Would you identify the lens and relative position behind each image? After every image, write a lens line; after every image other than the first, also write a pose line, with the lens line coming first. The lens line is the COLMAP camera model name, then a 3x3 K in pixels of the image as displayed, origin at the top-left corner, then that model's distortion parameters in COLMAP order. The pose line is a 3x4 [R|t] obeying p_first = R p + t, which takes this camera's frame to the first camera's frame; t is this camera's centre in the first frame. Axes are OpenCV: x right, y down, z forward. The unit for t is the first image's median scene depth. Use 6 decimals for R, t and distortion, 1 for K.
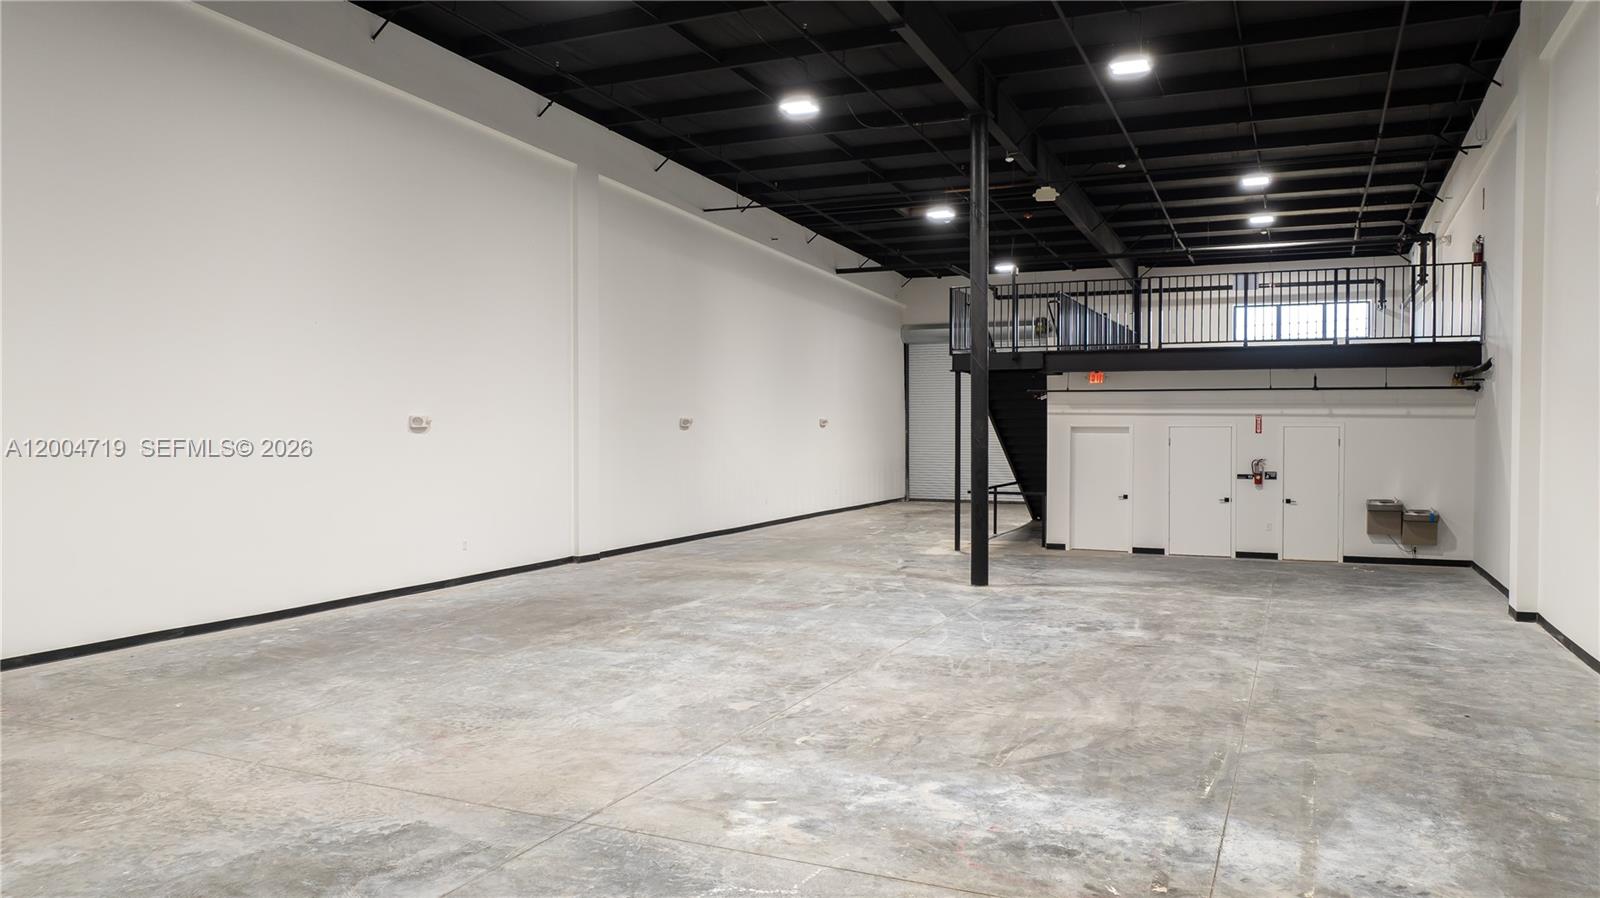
lens RADIAL K [[1129.8, 0, 796.5], [0, 1129.8, 449.1], [0, 0, 1]] dist [-0.033365, 0.030342]
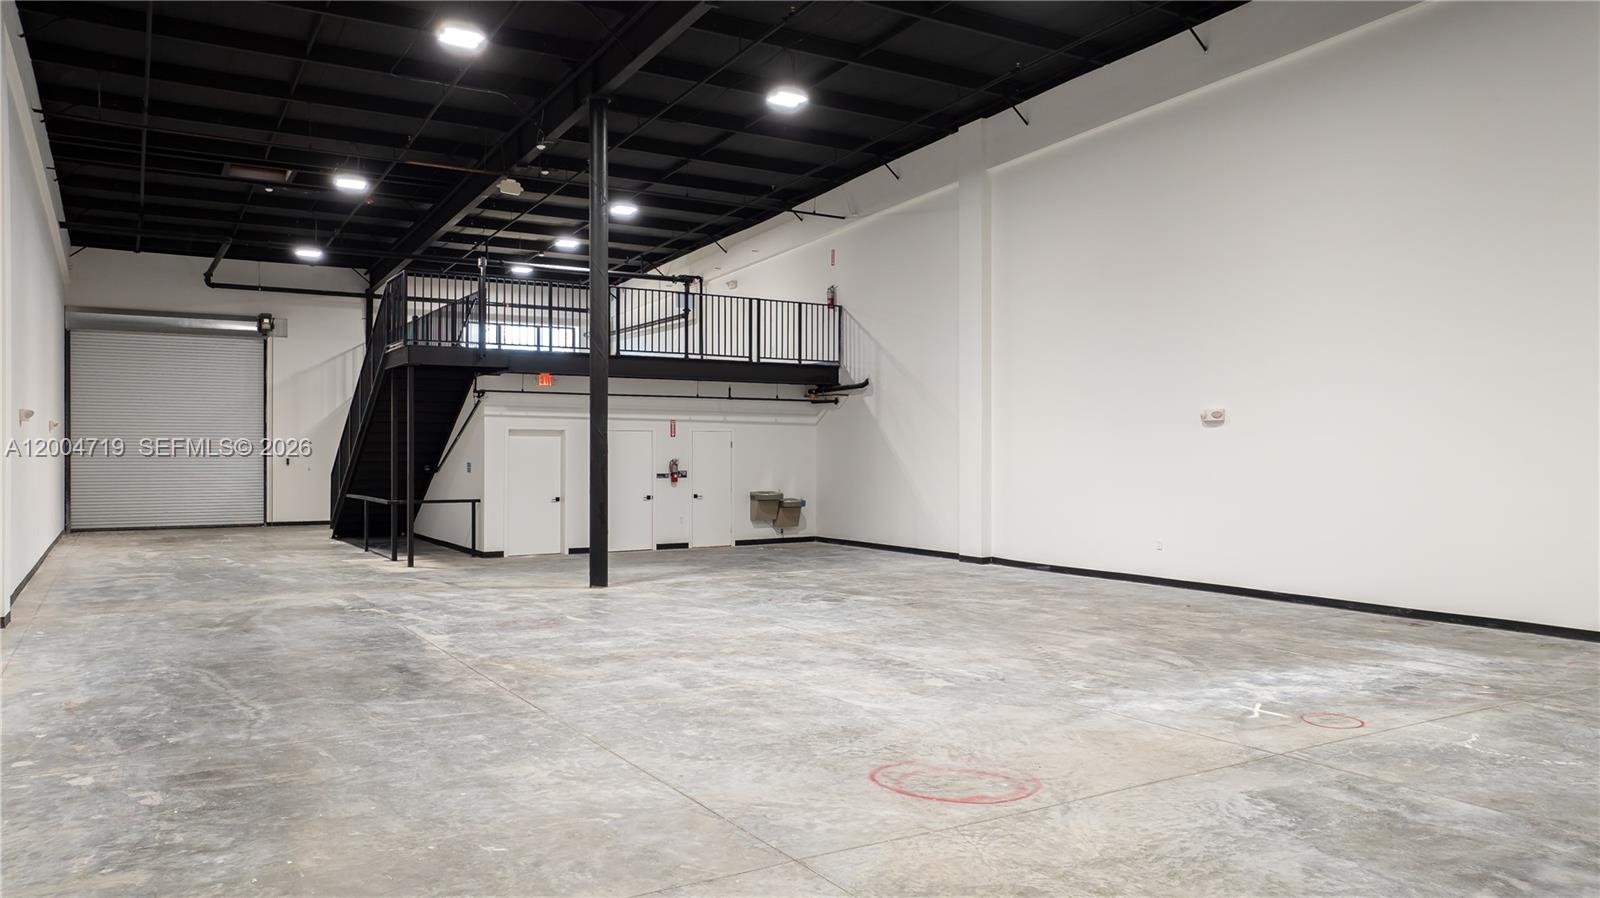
lens RADIAL K [[1129.8, 0, 802.4], [0, 1129.8, 449.8], [0, 0, 1]] dist [-0.033365, 0.030342]
pose [[0.565068, 0.001896, 0.825042, -0.474309], [0.019154, 0.999698, -0.015416, 0.020099], [-0.824822, 0.024514, 0.564861, 0.279024]]
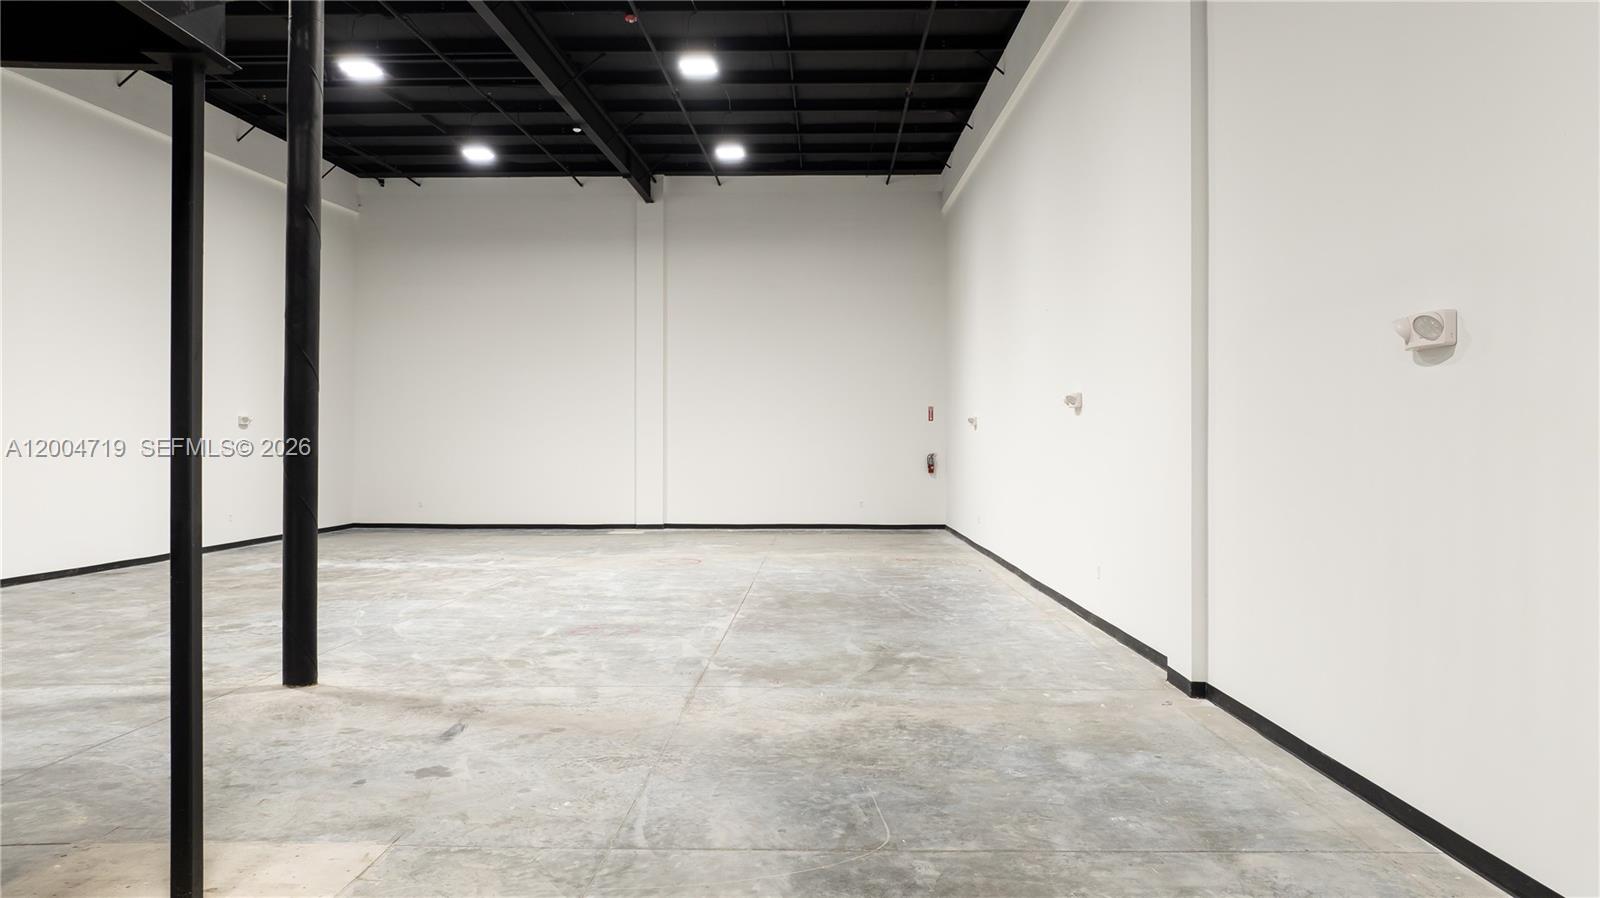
lens RADIAL K [[1129.8, 0, 807.0], [0, 1129.8, 442.9], [0, 0, 1]] dist [-0.033365, 0.030342]
pose [[-0.917267, -0.004000, -0.398253, 0.137624], [-0.010453, 0.999847, 0.014035, -0.003169], [0.398135, 0.017037, -0.917168, 1.412699]]
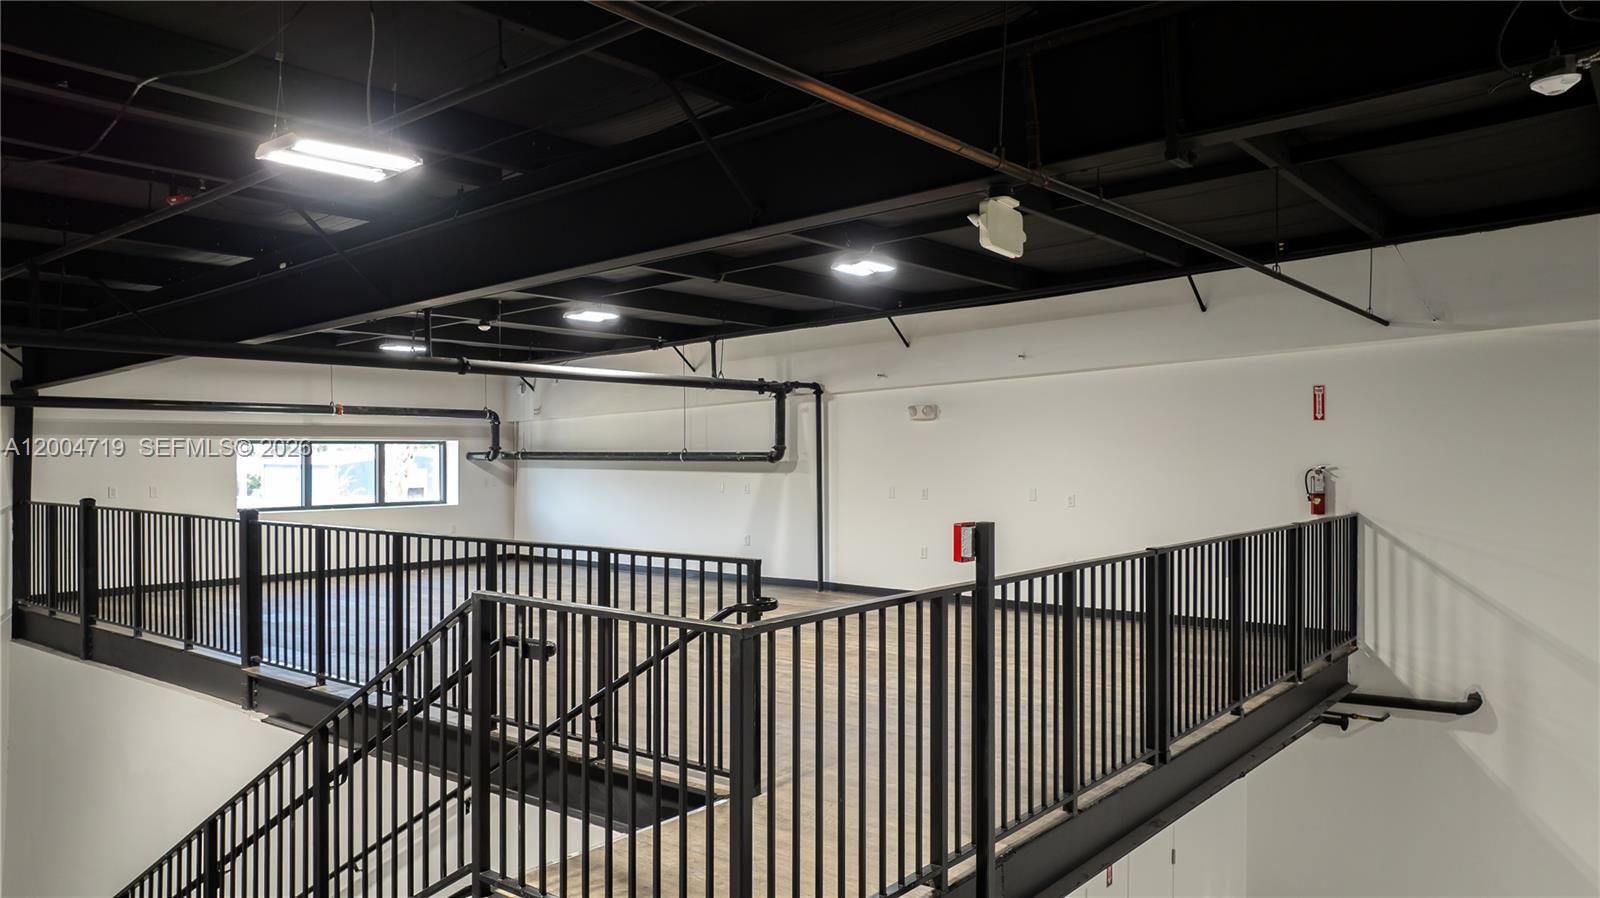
lens RADIAL K [[1129.8, 0, 811.4], [0, 1129.8, 450.5], [0, 0, 1]] dist [-0.033365, 0.030342]
pose [[0.239301, -0.001465, 0.970944, -0.034952], [0.022134, 0.999747, -0.003947, -0.193736], [-0.970693, 0.022435, 0.239273, 1.077636]]
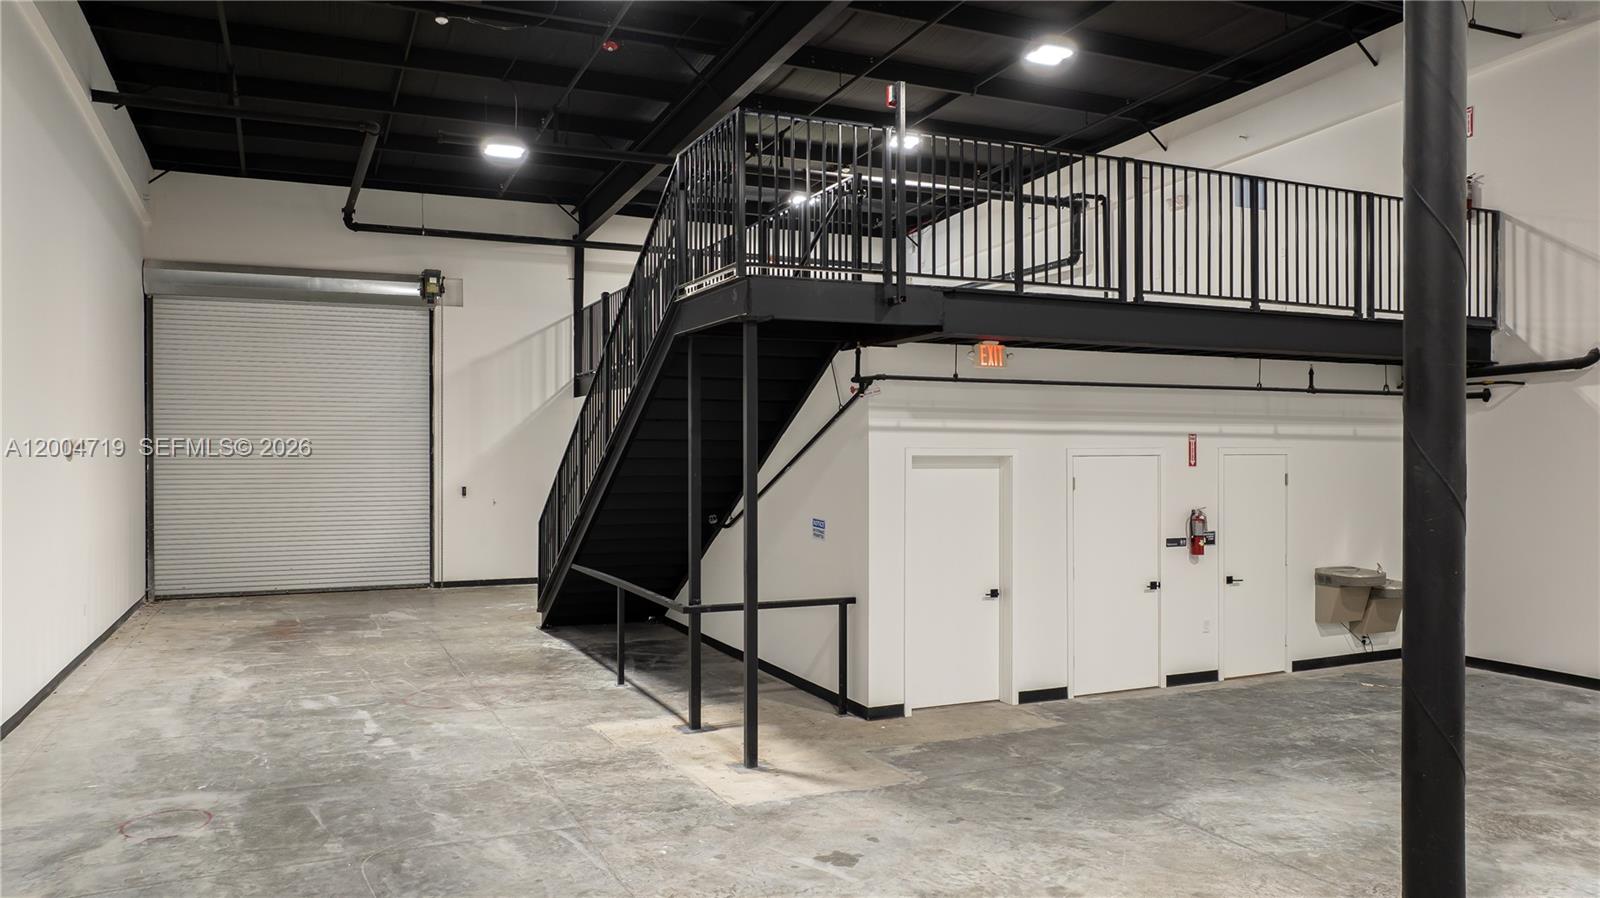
lens RADIAL K [[1129.8, 0, 798.7], [0, 1129.8, 452.6], [0, 0, 1]] dist [-0.033365, 0.030342]
pose [[0.663421, -0.003449, 0.748239, -0.166852], [0.018781, 0.999751, -0.012045, -0.019060], [-0.748011, 0.022044, 0.663320, 0.823496]]
